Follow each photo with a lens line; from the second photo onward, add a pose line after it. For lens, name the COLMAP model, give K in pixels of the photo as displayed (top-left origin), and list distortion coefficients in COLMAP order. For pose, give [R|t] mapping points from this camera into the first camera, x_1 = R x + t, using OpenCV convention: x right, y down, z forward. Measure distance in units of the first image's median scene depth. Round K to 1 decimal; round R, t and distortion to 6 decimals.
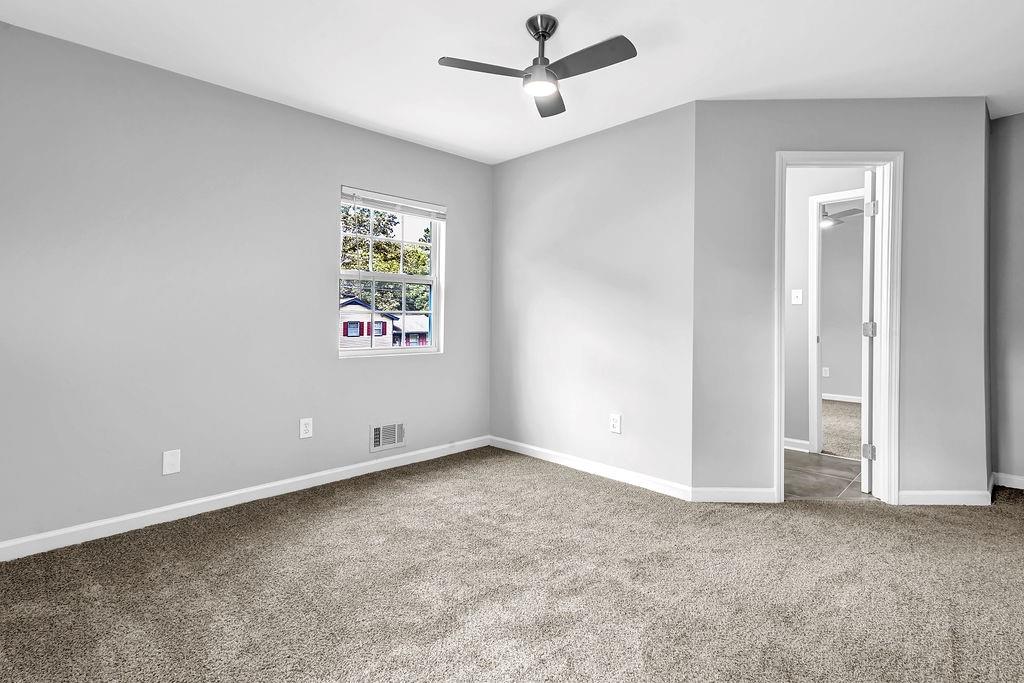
lens RADIAL K [[511.1, 0, 516.2], [0, 511.1, 319.4], [0, 0, 1]] dist [0.000868, 0.000975]
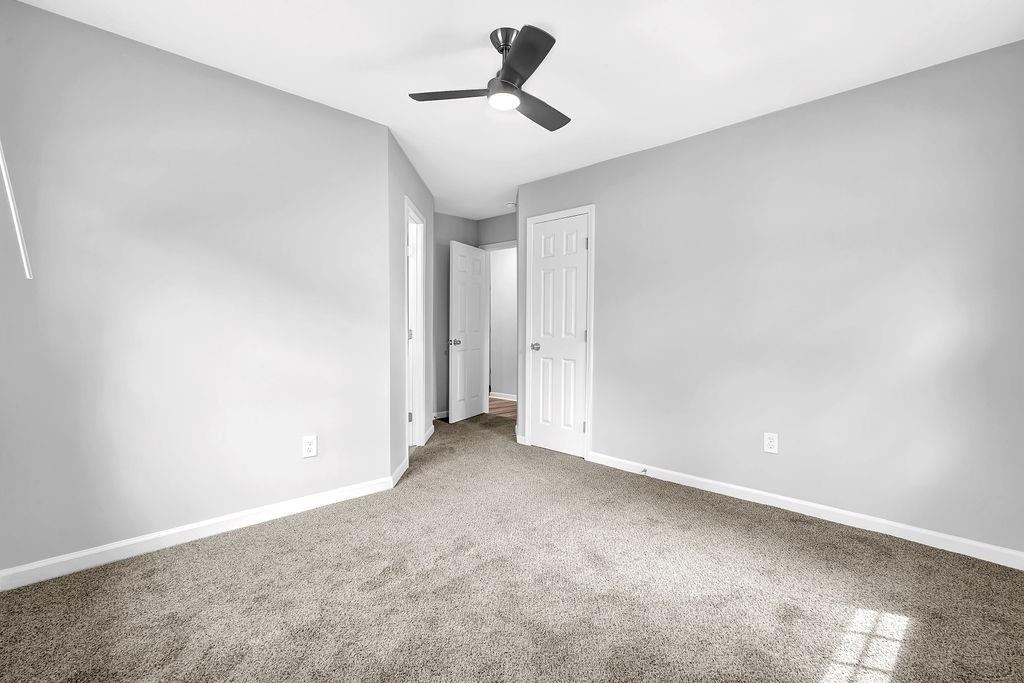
lens RADIAL K [[481.7, 0, 509.5], [0, 481.7, 337.5], [0, 0, 1]] dist [0.012722, -0.000525]
pose [[0.007220, -0.032535, 0.999445, -0.684522], [0.000984, 0.999470, 0.032529, -0.013596], [-0.999973, 0.000748, 0.007249, 0.696263]]
